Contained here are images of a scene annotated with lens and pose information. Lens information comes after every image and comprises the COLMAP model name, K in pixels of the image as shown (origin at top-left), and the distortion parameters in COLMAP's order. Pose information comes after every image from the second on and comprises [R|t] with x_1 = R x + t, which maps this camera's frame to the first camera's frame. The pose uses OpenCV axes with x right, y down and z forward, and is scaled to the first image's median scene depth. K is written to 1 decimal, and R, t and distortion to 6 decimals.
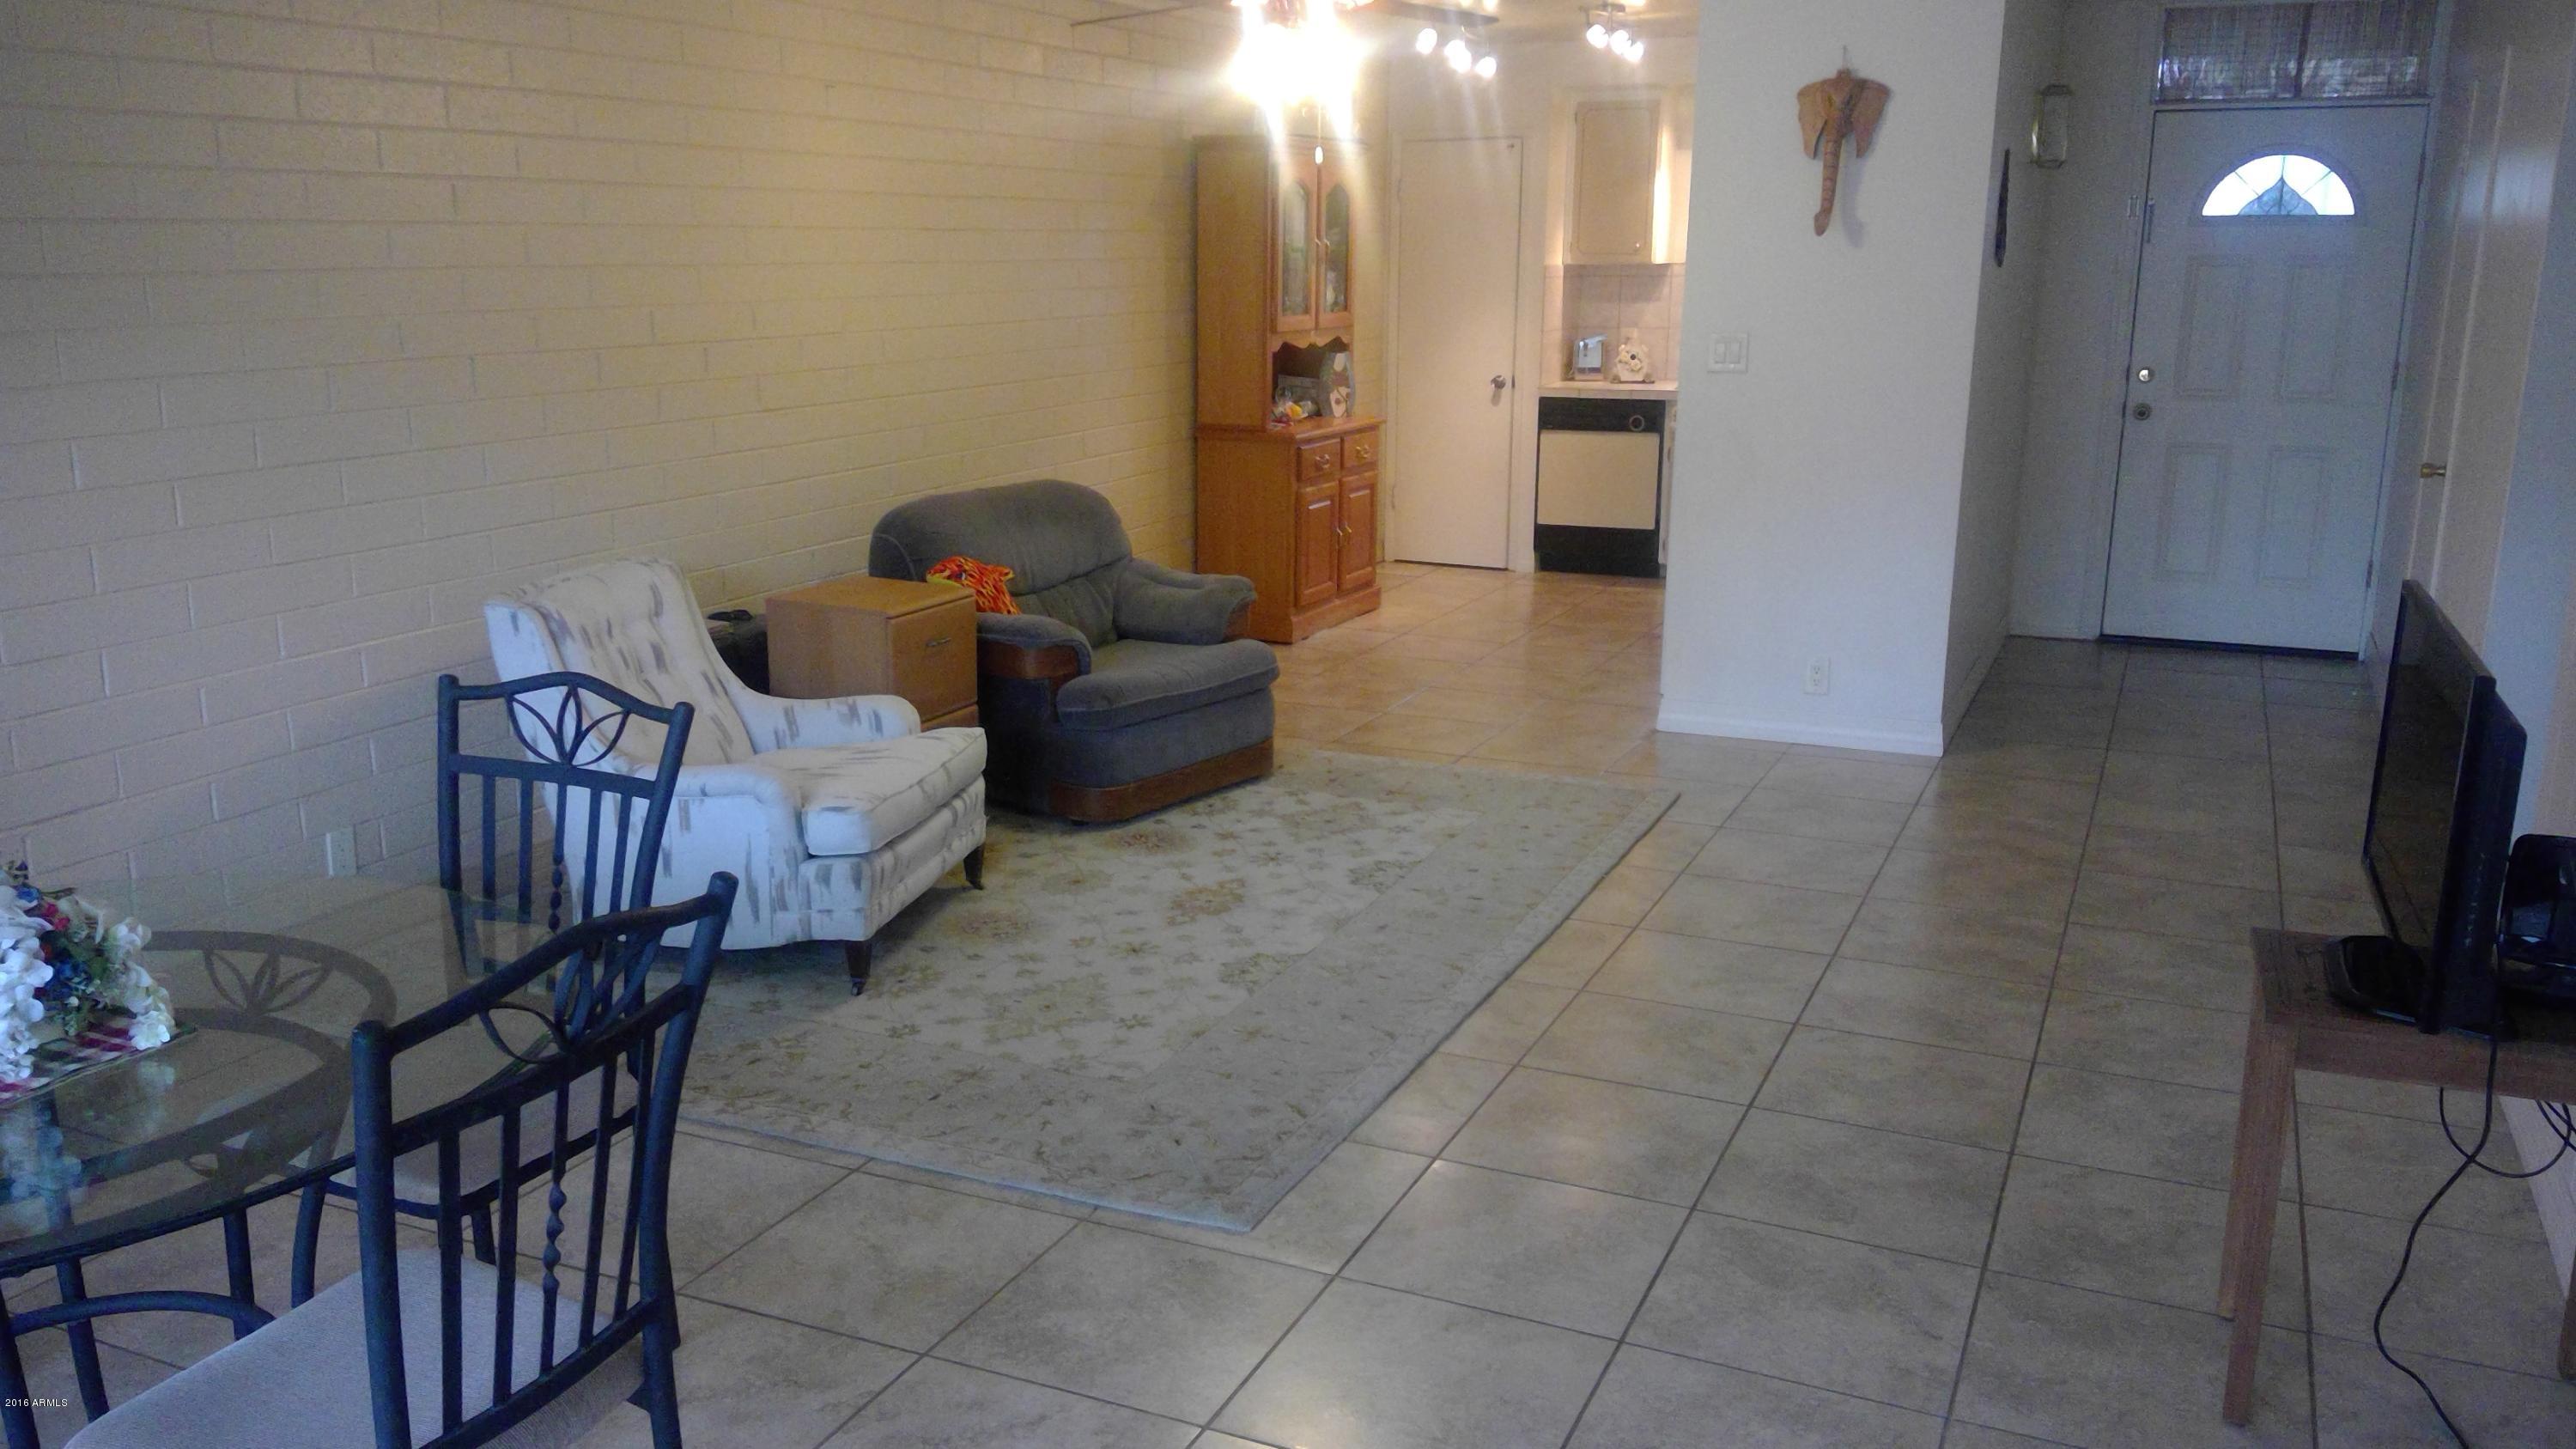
lens RADIAL K [[2016.3, 0, 1289.8], [0, 2016.3, 728.0], [0, 0, 1]] dist [0.076228, -0.085711]
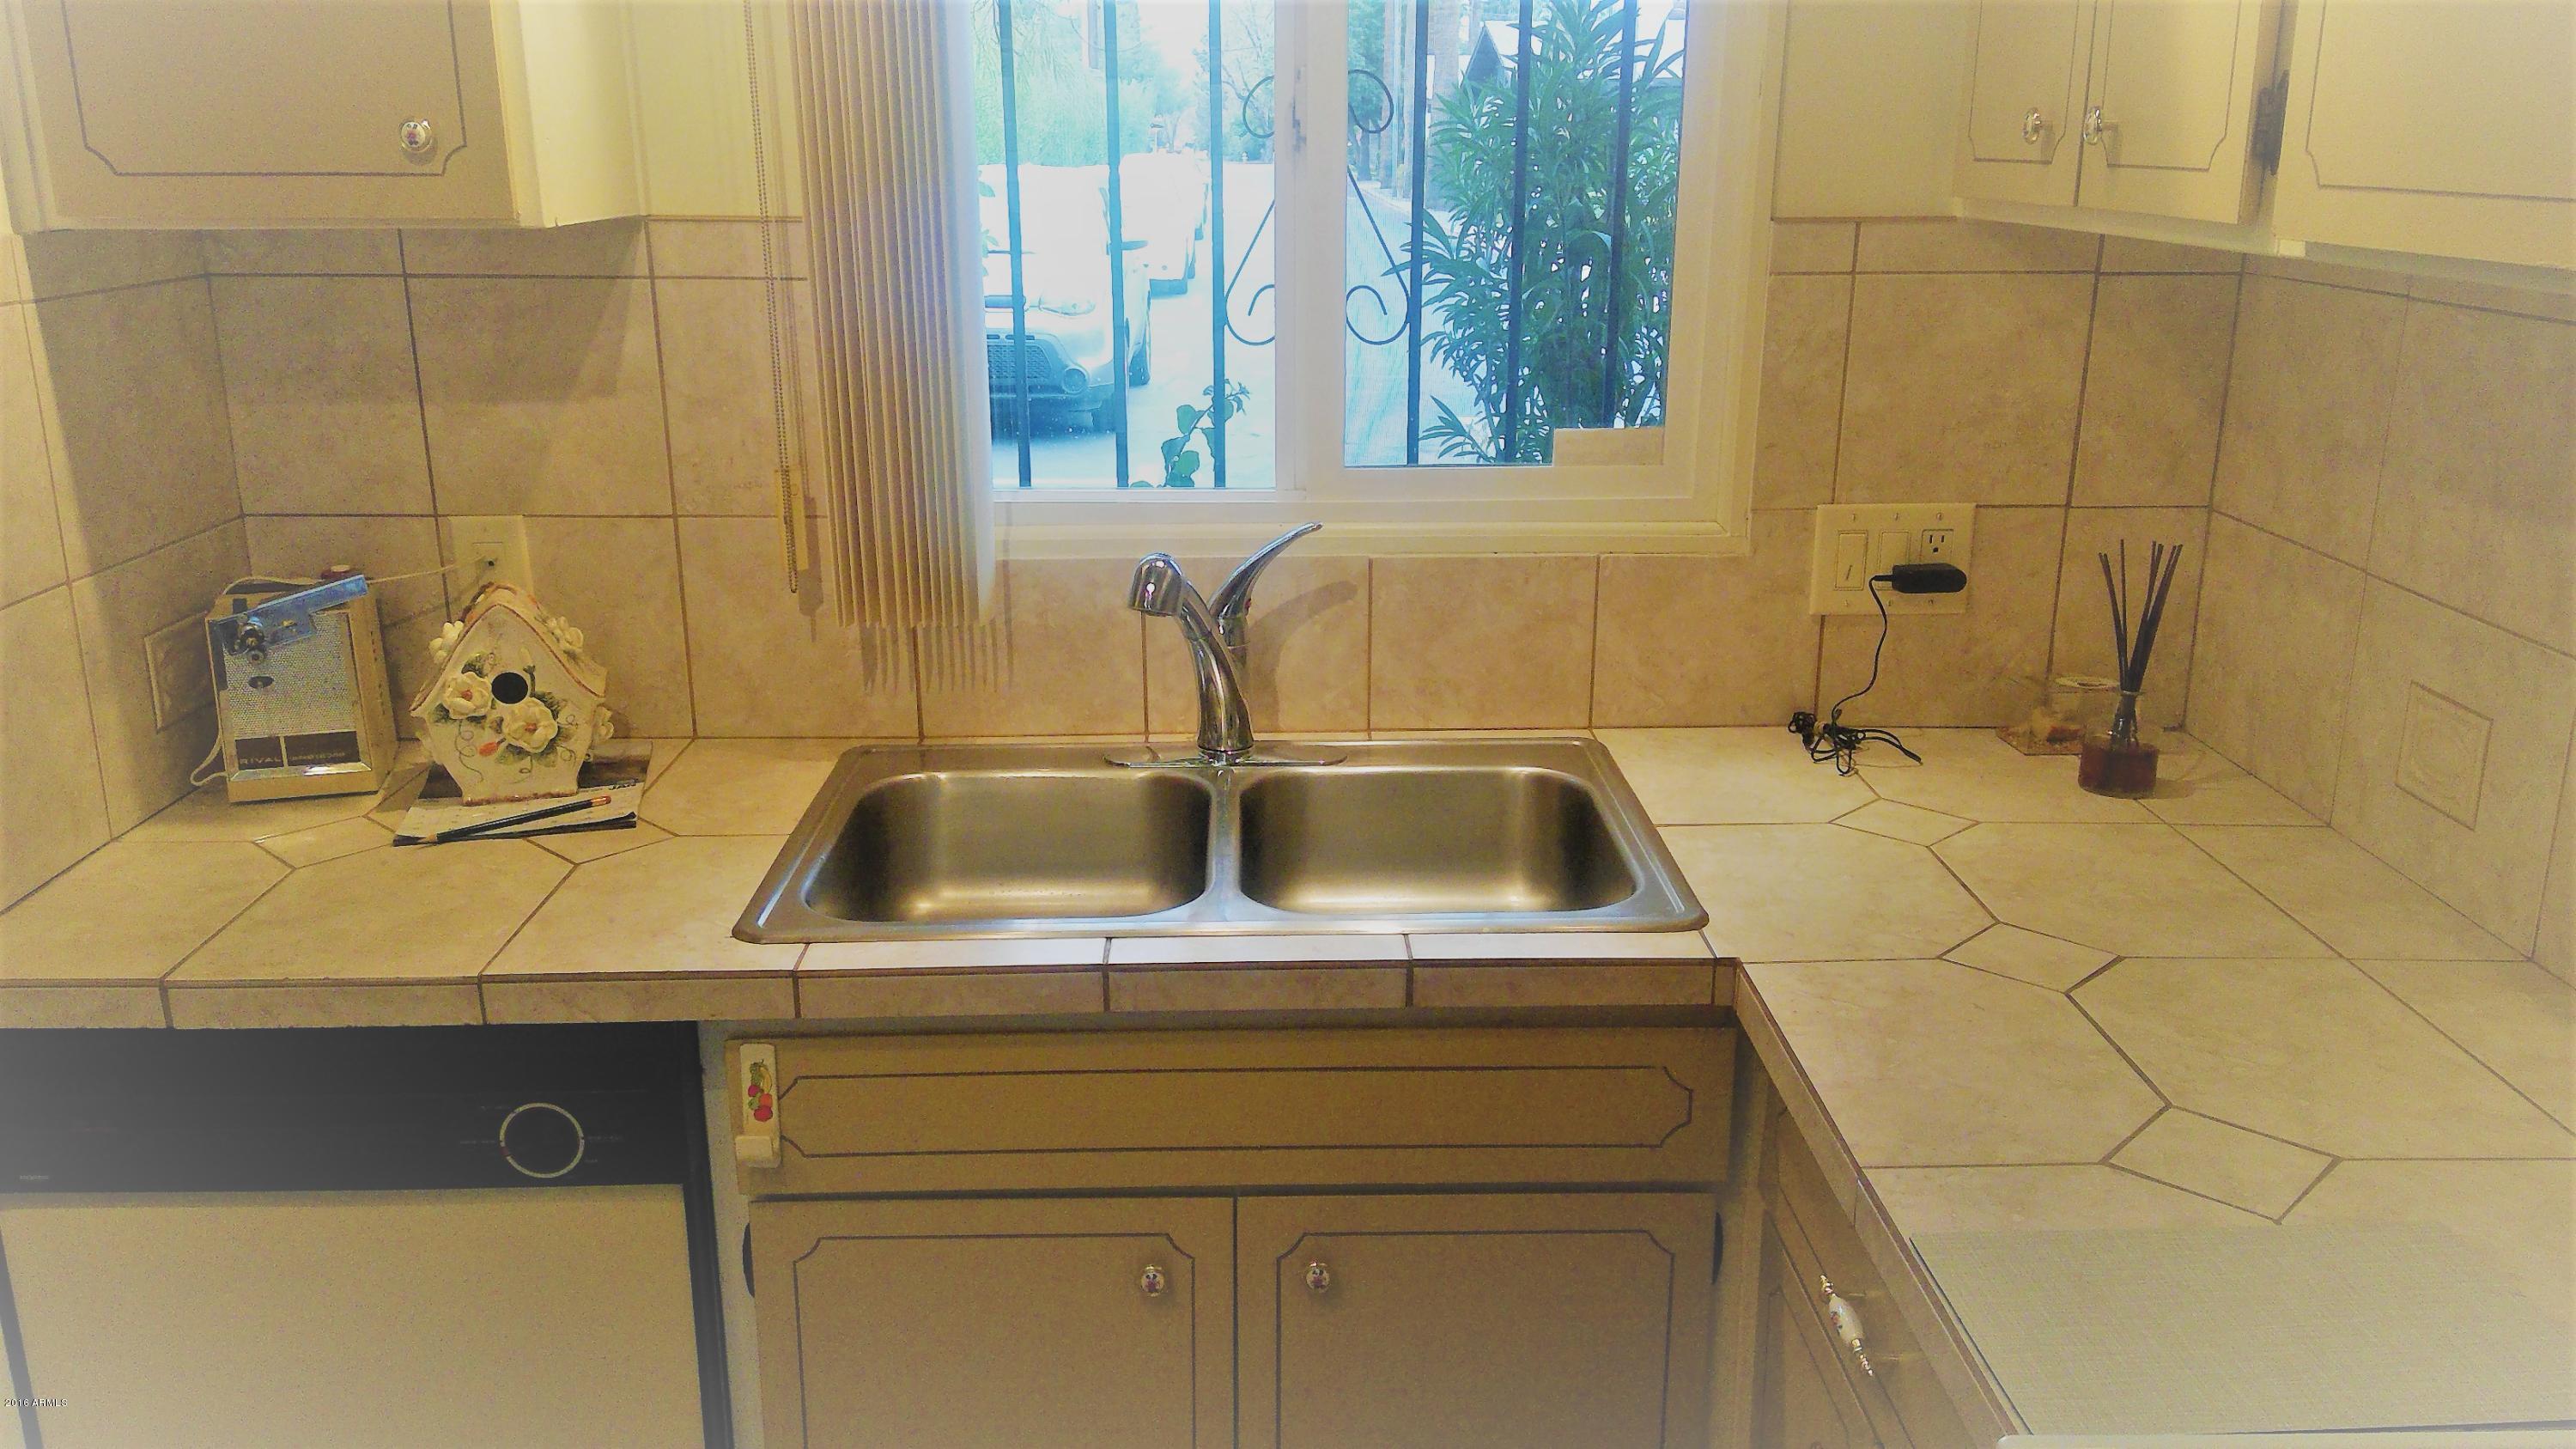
lens RADIAL K [[2016.3, 0, 1300.9], [0, 2016.3, 732.6], [0, 0, 1]] dist [0.076228, -0.085711]
pose [[0.902986, -0.127279, 0.410385, 0.155931], [0.104724, 0.991509, 0.077084, -0.184701], [-0.416712, -0.026628, 0.908648, 0.777179]]
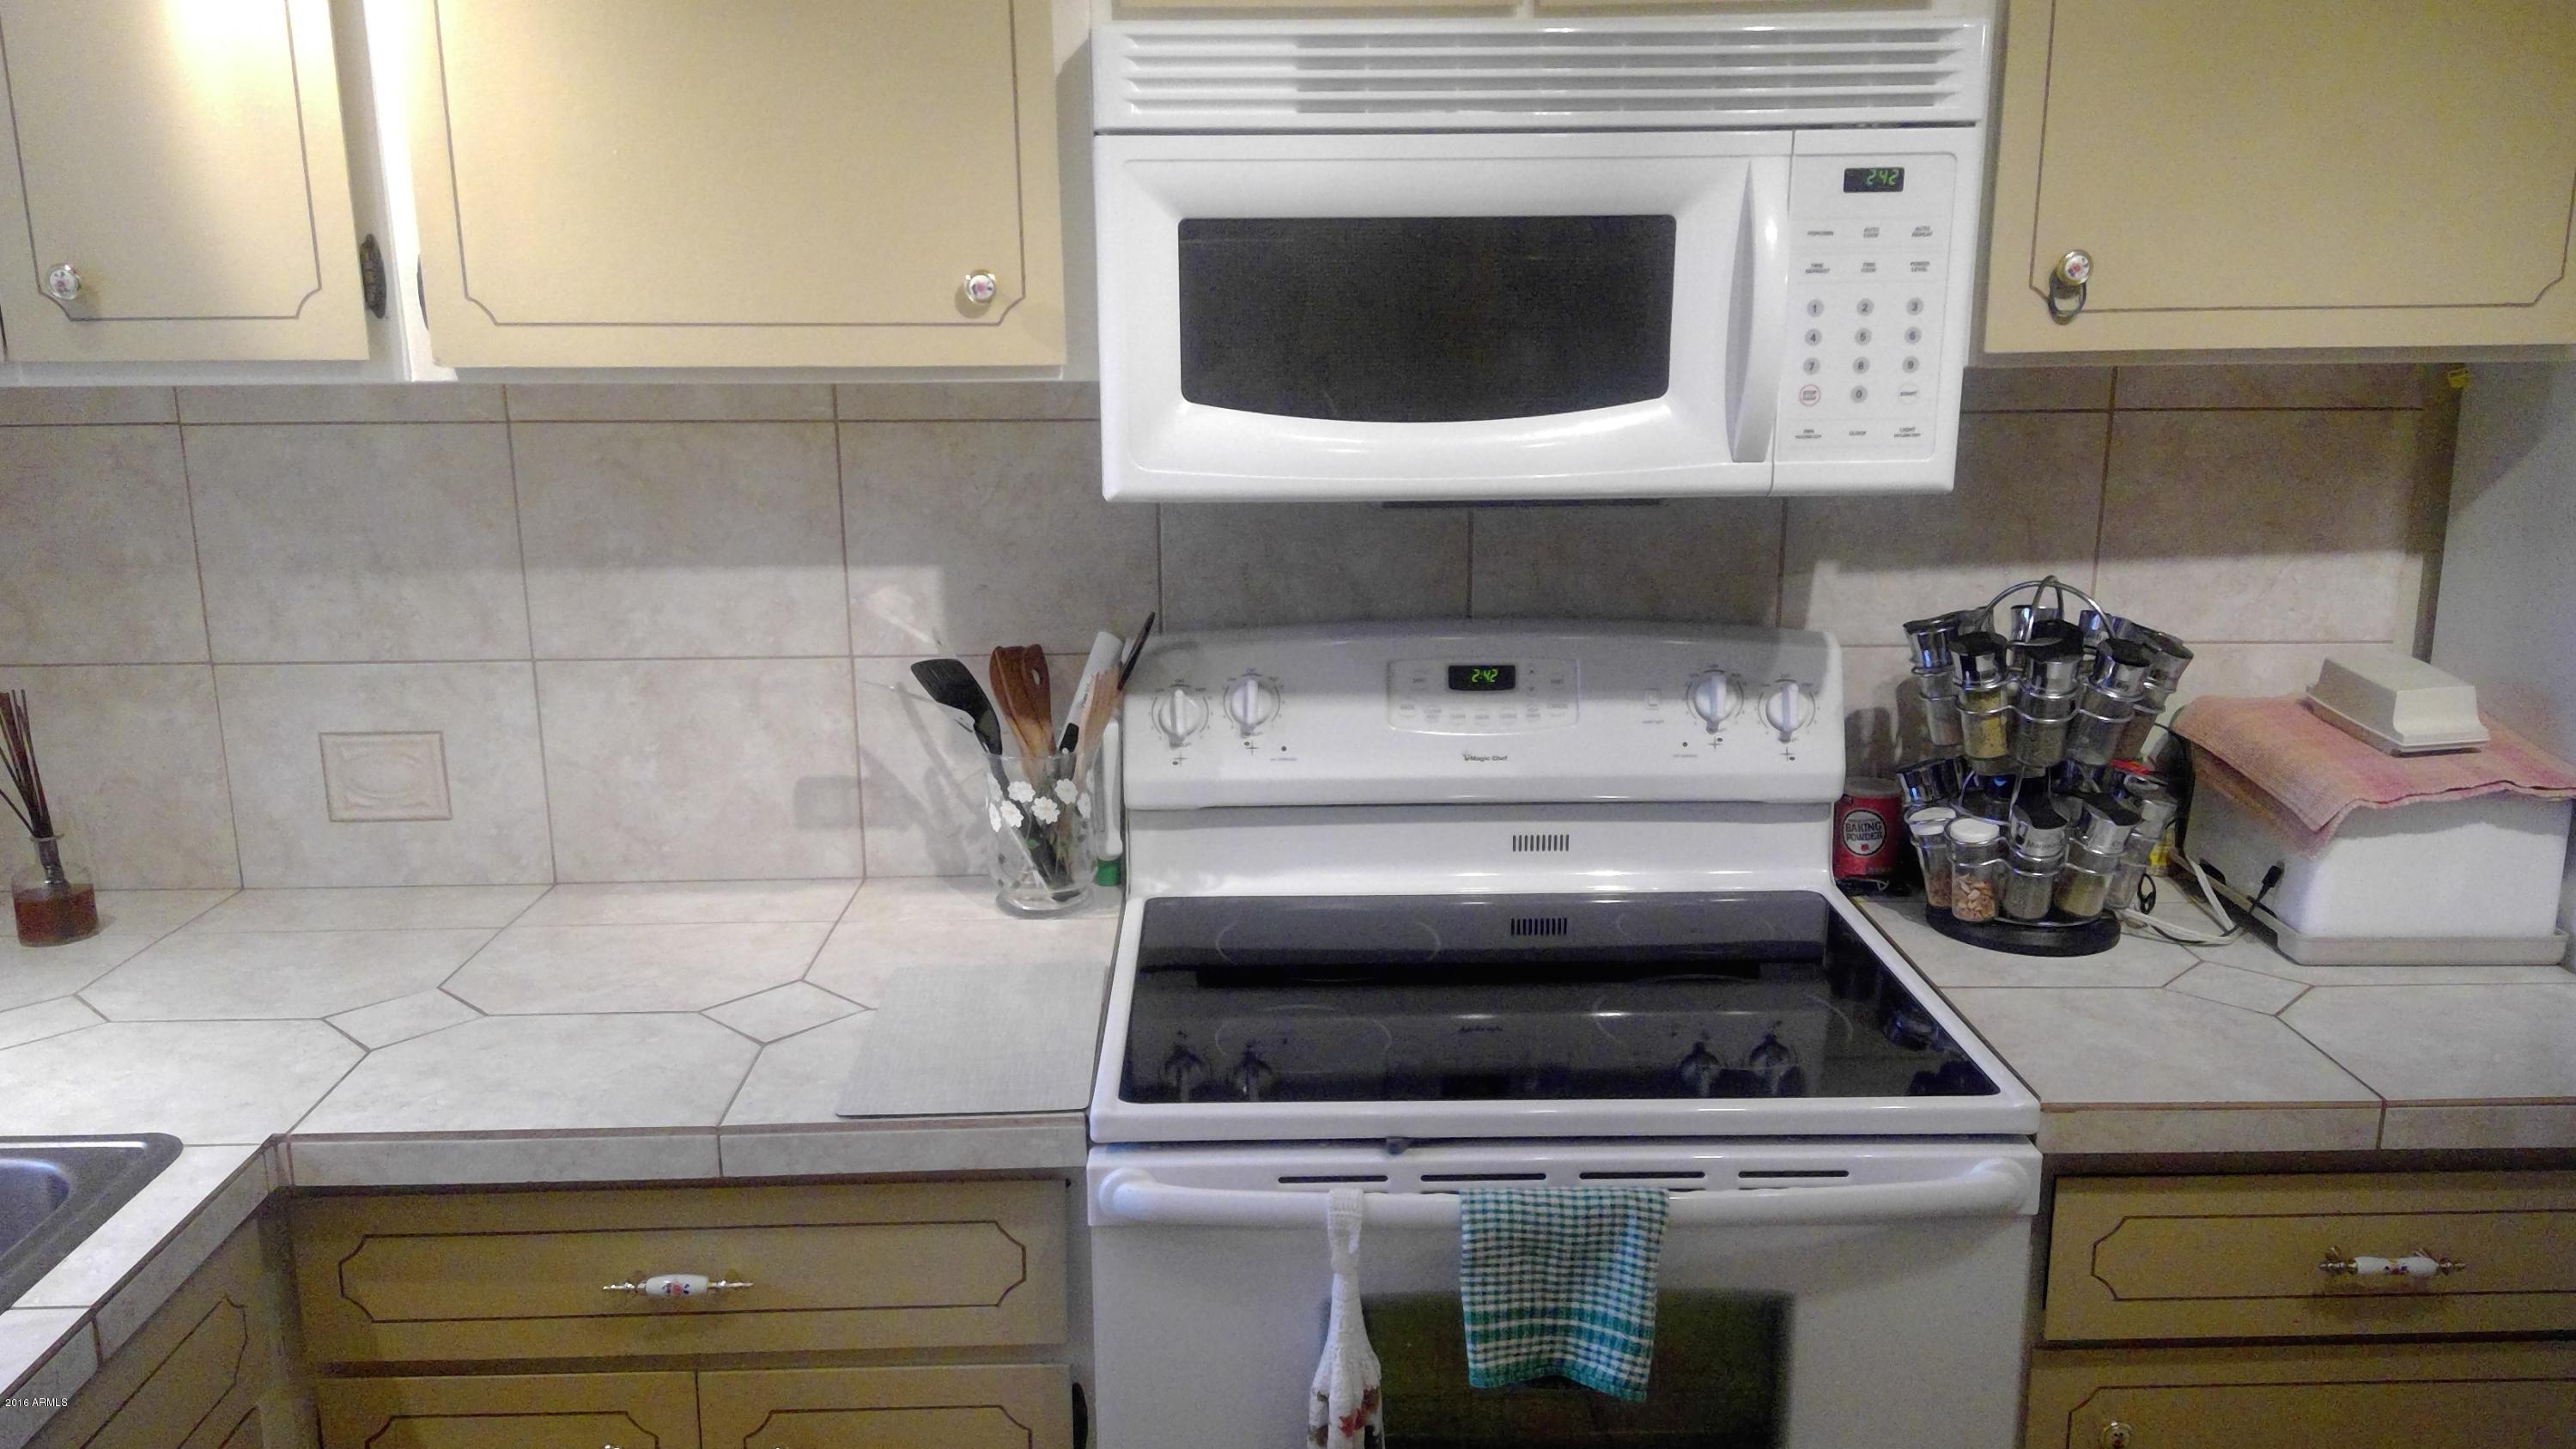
lens RADIAL K [[2016.3, 0, 1281.7], [0, 2016.3, 721.0], [0, 0, 1]] dist [0.076228, -0.085711]
pose [[-0.445359, -0.202482, 0.872156, 0.085908], [0.213213, 0.922087, 0.322949, -0.214524], [-0.869595, 0.329784, -0.367488, 0.892929]]
